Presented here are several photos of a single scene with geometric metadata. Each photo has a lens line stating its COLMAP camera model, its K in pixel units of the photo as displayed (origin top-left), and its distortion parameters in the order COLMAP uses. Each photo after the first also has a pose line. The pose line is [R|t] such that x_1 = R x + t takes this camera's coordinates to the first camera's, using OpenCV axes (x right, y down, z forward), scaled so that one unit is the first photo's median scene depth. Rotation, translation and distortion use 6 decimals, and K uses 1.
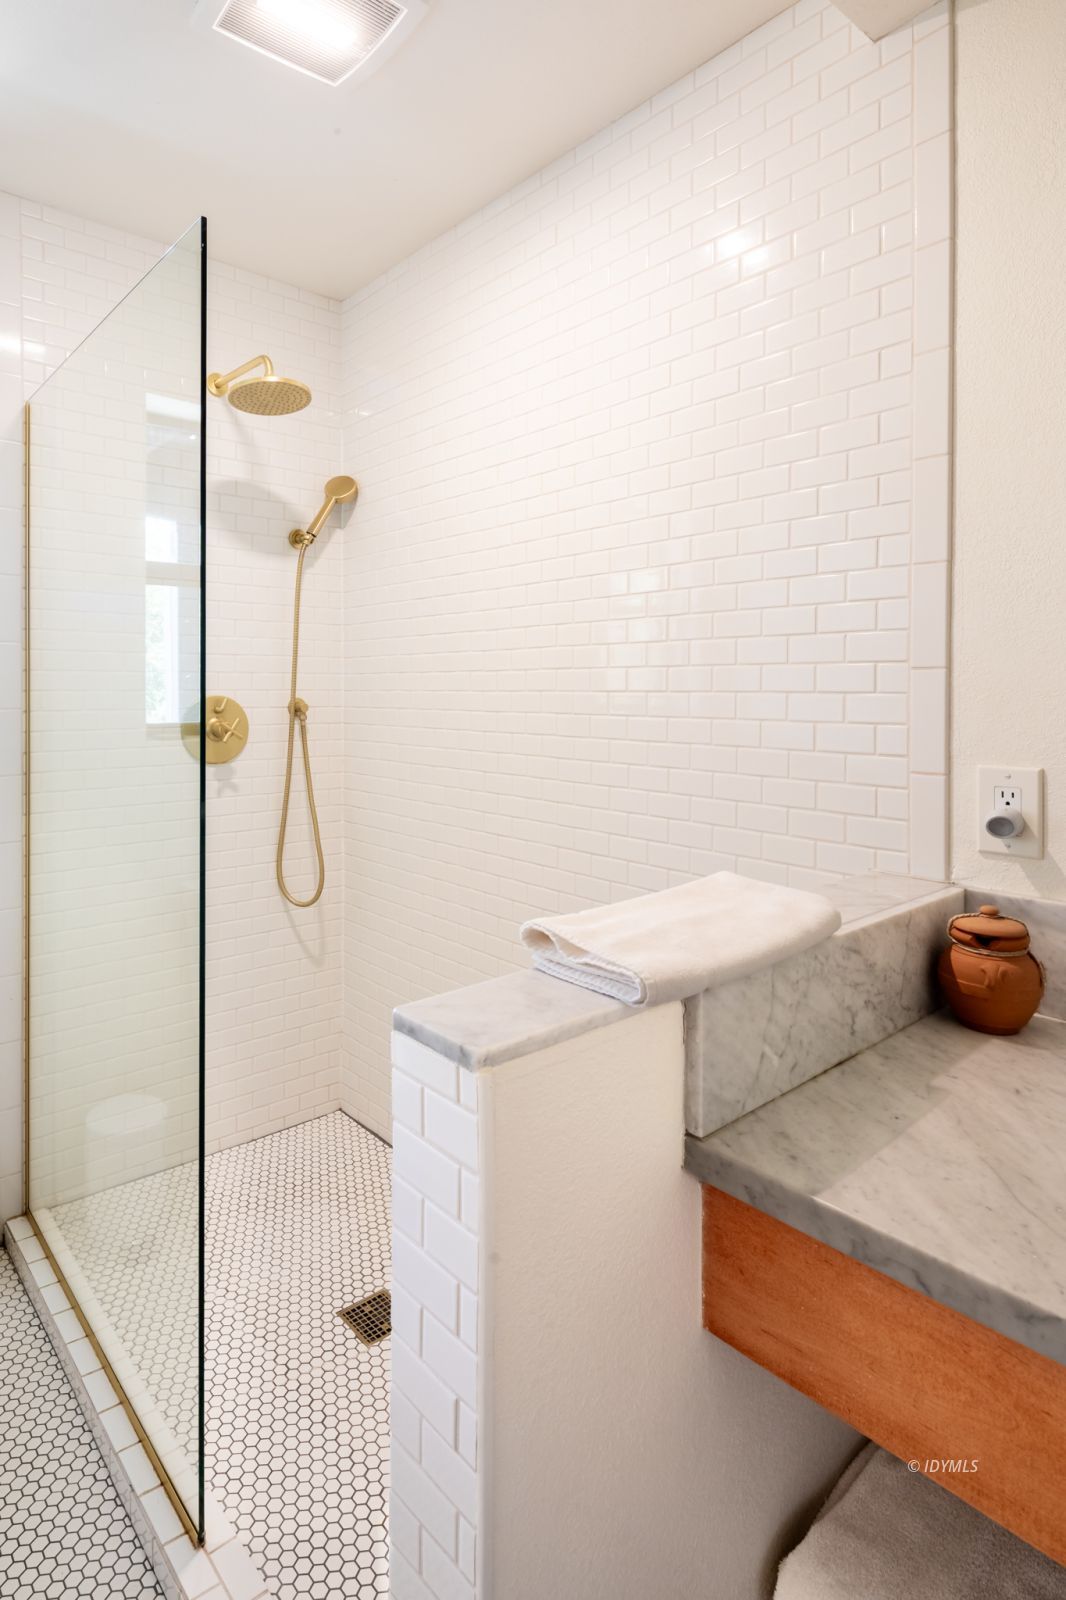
lens RADIAL K [[885.4, 0, 488.1], [0, 885.4, 693.2], [0, 0, 1]] dist [0.000884, -0.002519]
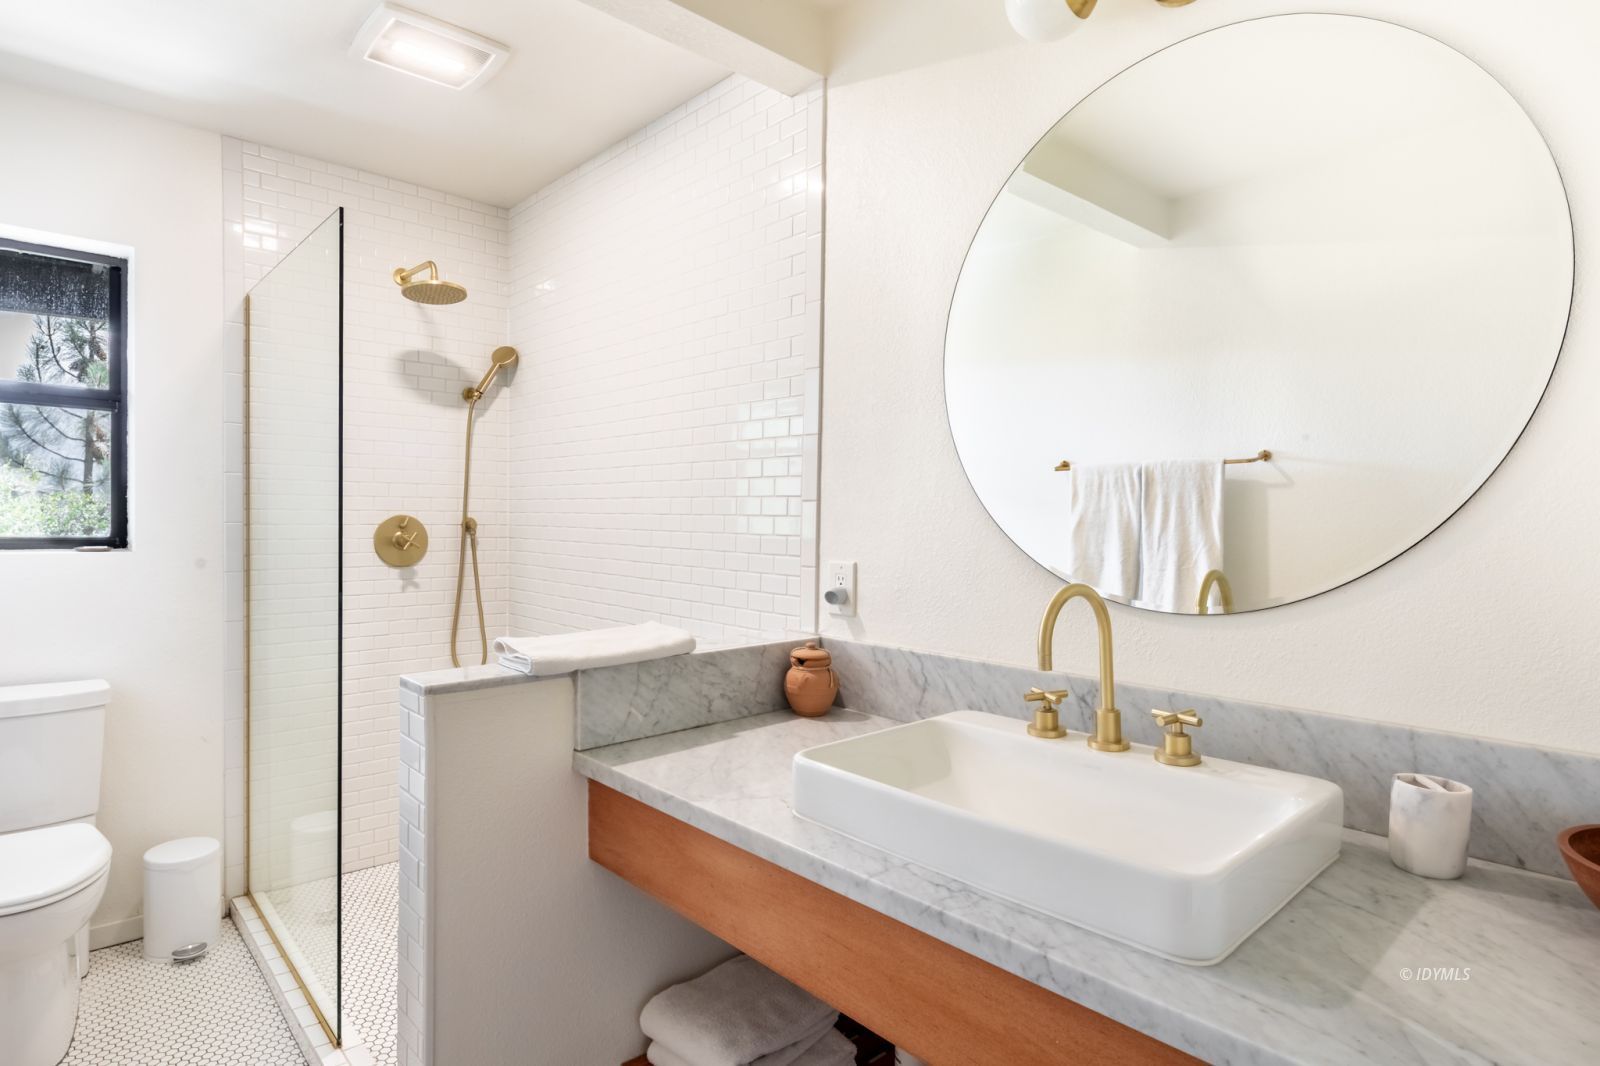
lens RADIAL K [[856.9, 0, 800.0], [0, 856.9, 533.0], [0, 0, 1]] dist [0.003939, 0.000120]
pose [[0.998792, 0.010116, 0.048089, 0.444535], [-0.010873, 0.999821, 0.015516, 0.006809], [-0.047923, -0.016020, 0.998723, -0.596382]]
